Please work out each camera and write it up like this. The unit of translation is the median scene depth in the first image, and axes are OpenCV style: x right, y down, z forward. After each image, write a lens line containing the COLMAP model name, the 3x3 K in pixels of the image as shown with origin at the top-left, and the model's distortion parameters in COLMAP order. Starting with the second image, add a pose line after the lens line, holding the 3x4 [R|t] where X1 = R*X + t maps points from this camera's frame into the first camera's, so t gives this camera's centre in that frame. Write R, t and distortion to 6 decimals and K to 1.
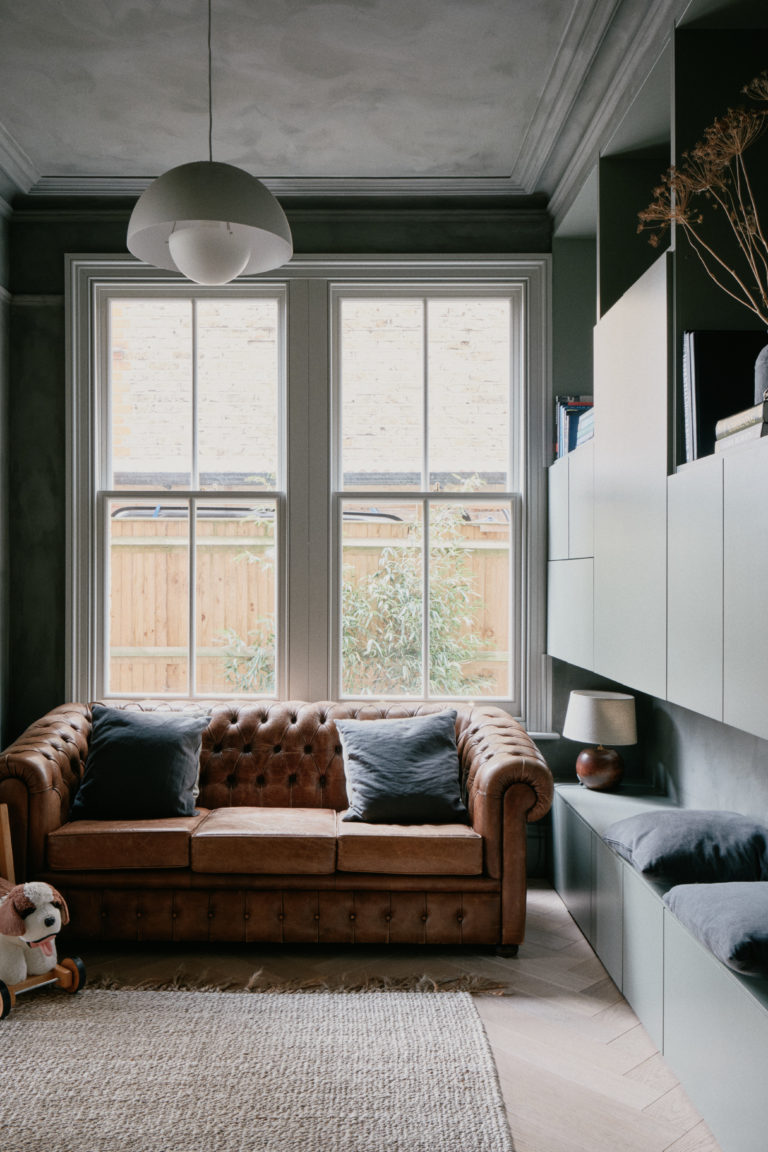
lens RADIAL K [[952.6, 0, 385.4], [0, 952.6, 583.2], [0, 0, 1]] dist [-0.037990, -0.027288]
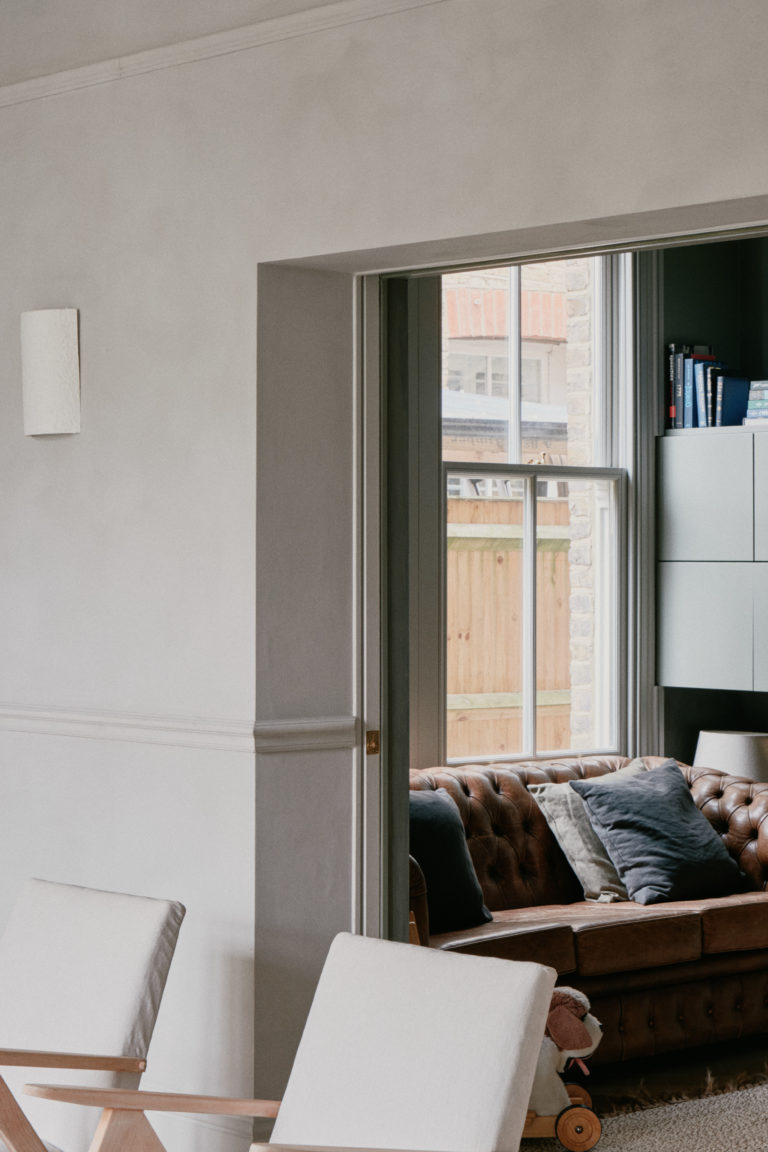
lens RADIAL K [[2515.4, 0, 384.5], [0, 2515.4, 573.4], [0, 0, 1]] dist [0.051886, 0.000000]
pose [[0.725352, -0.007988, 0.688332, -1.645556], [0.001017, 0.999944, 0.010532, -0.043004], [-0.688378, -0.006940, 0.725319, -0.353675]]
